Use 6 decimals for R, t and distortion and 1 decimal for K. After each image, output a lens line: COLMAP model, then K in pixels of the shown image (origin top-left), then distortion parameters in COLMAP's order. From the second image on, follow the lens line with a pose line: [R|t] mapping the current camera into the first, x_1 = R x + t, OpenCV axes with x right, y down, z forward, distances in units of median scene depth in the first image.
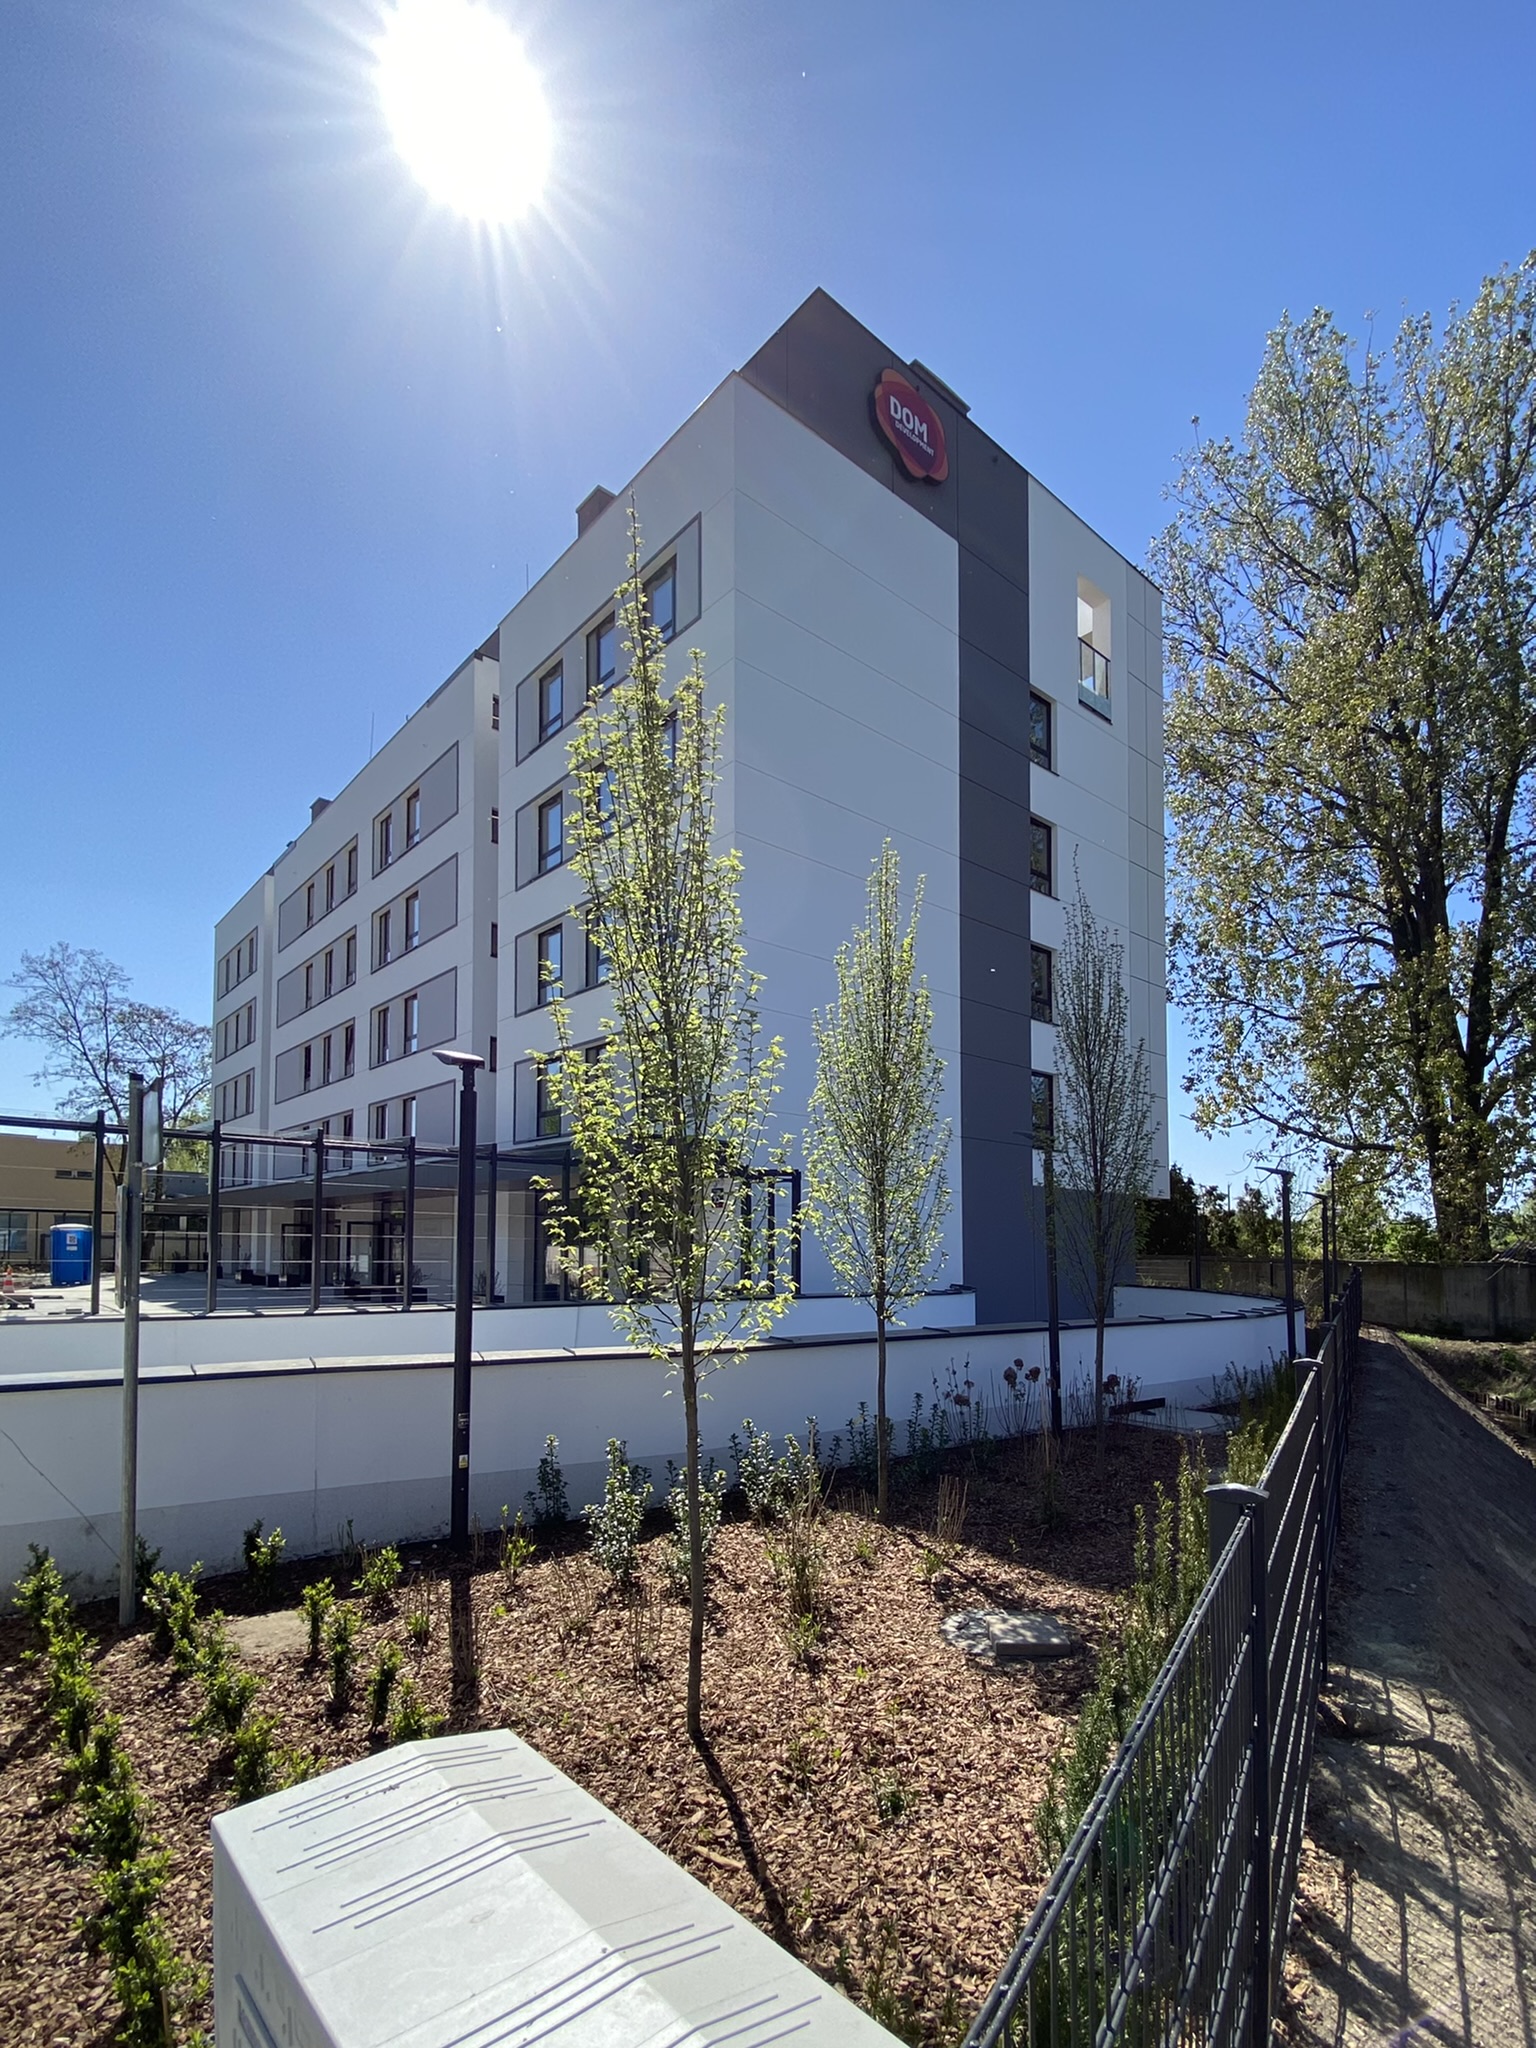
lens RADIAL K [[862.7, 0, 769.3], [0, 862.7, 981.6], [0, 0, 1]] dist [0.032103, 0.000003]
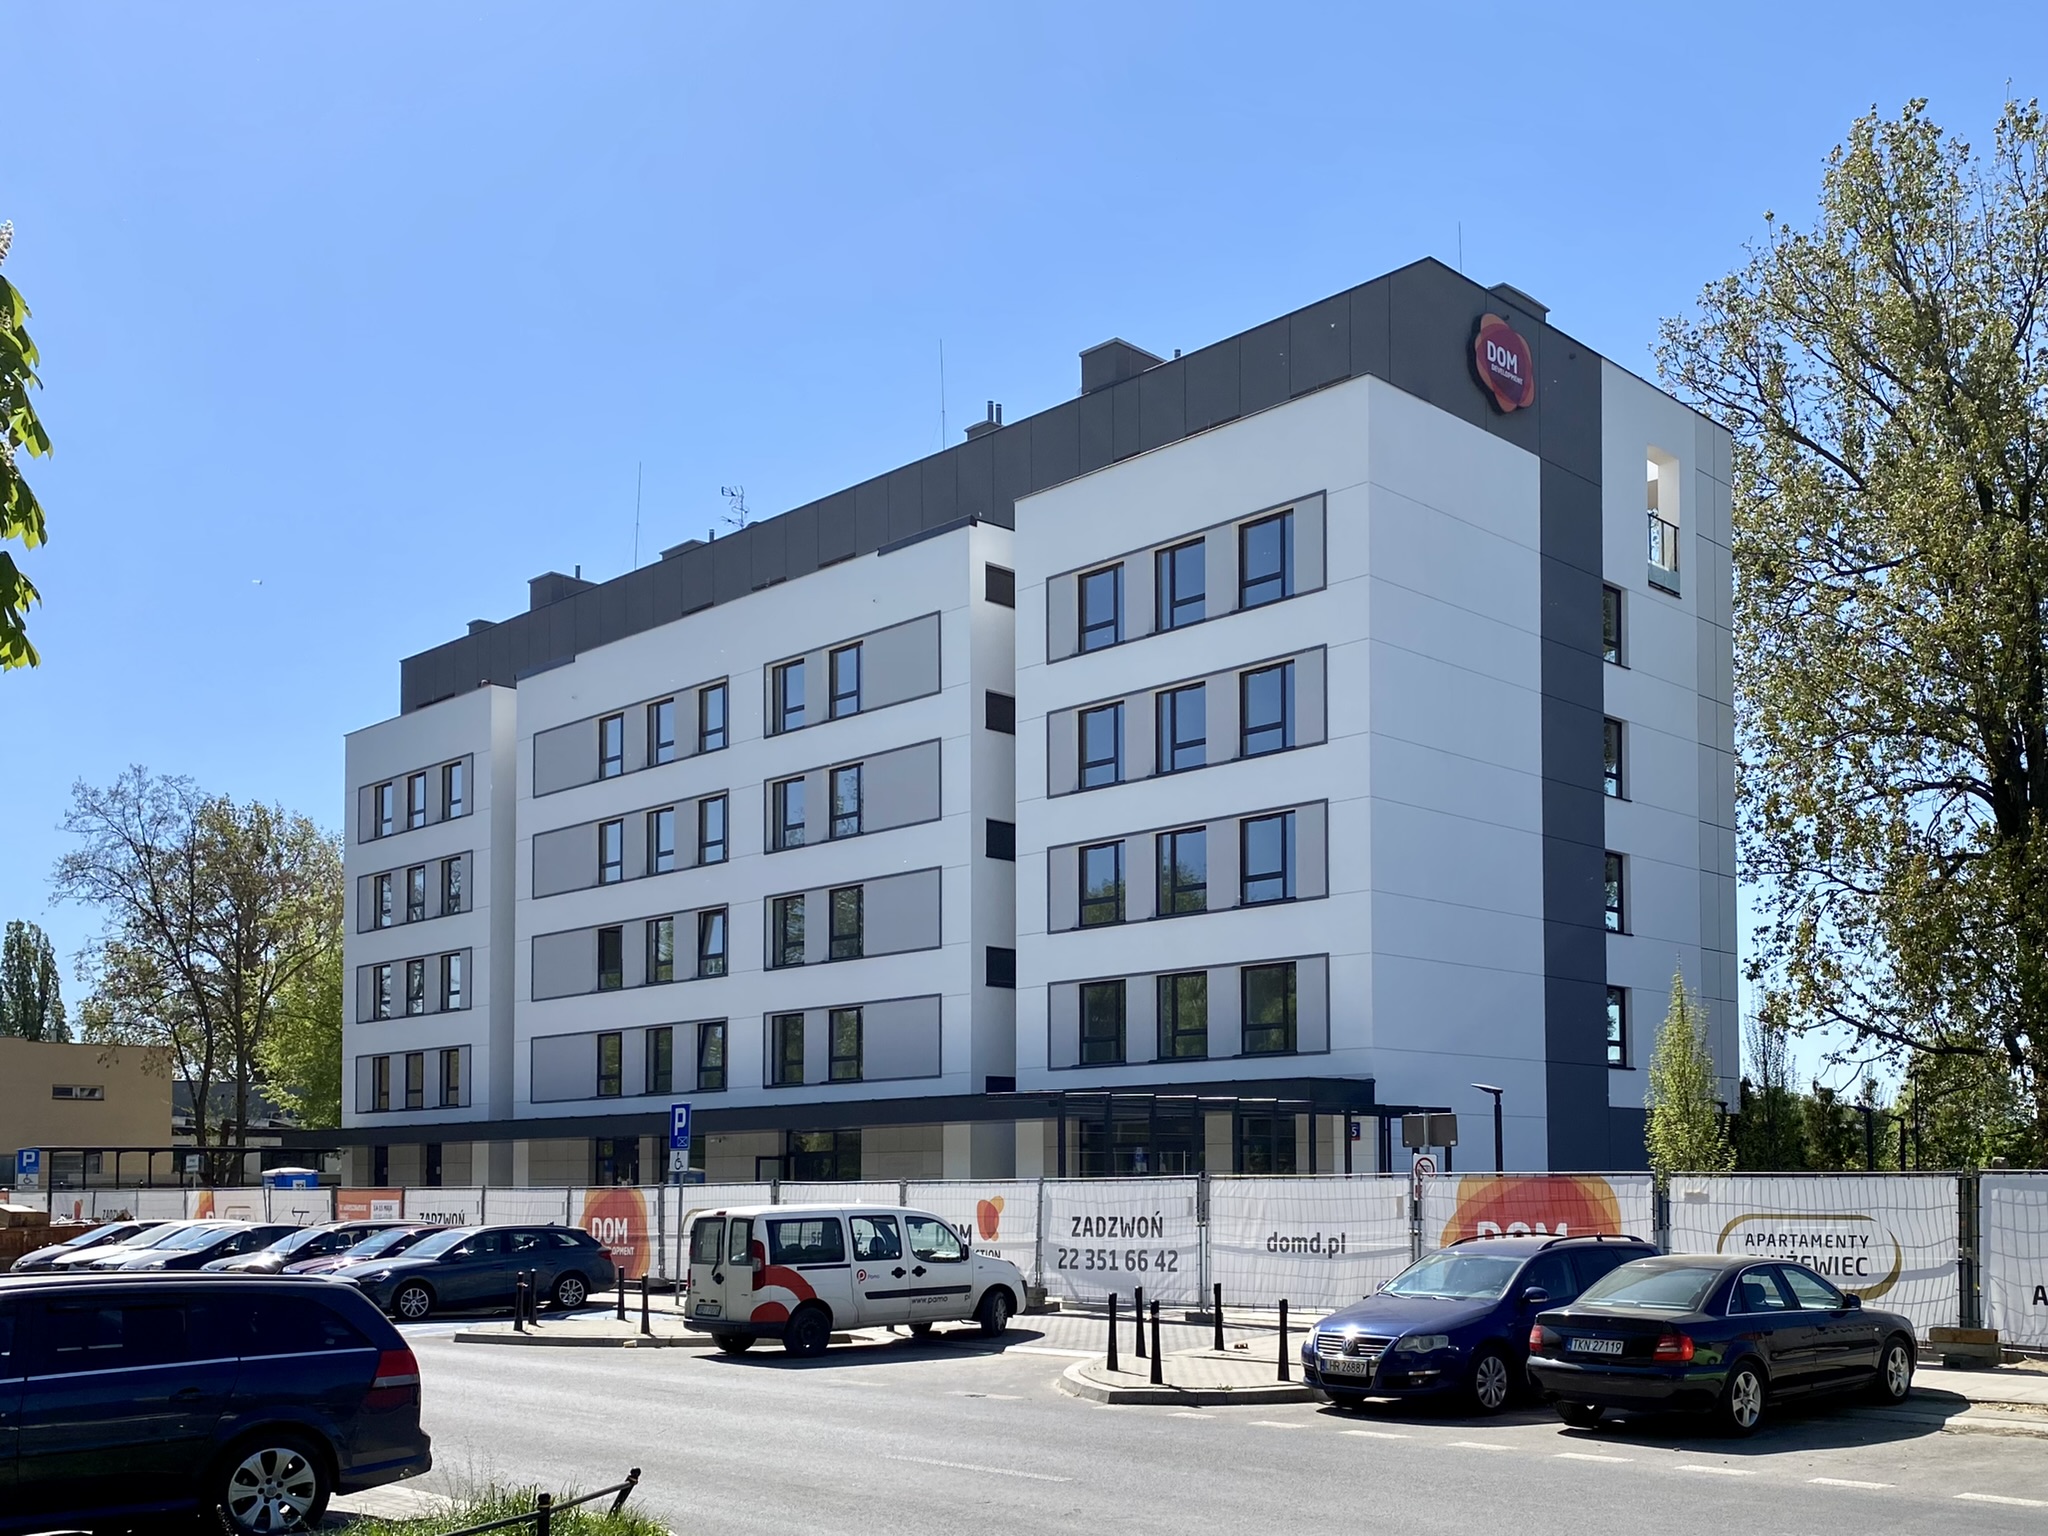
lens RADIAL K [[1540.4, 0, 1024.0], [0, 1540.4, 768.0], [0, 0, 1]] dist [0.043587, -0.002205]
pose [[0.999051, -0.014560, 0.041043, -0.334051], [0.012944, 0.999141, 0.039369, -0.175444], [-0.041581, -0.038801, 0.998381, -0.553211]]
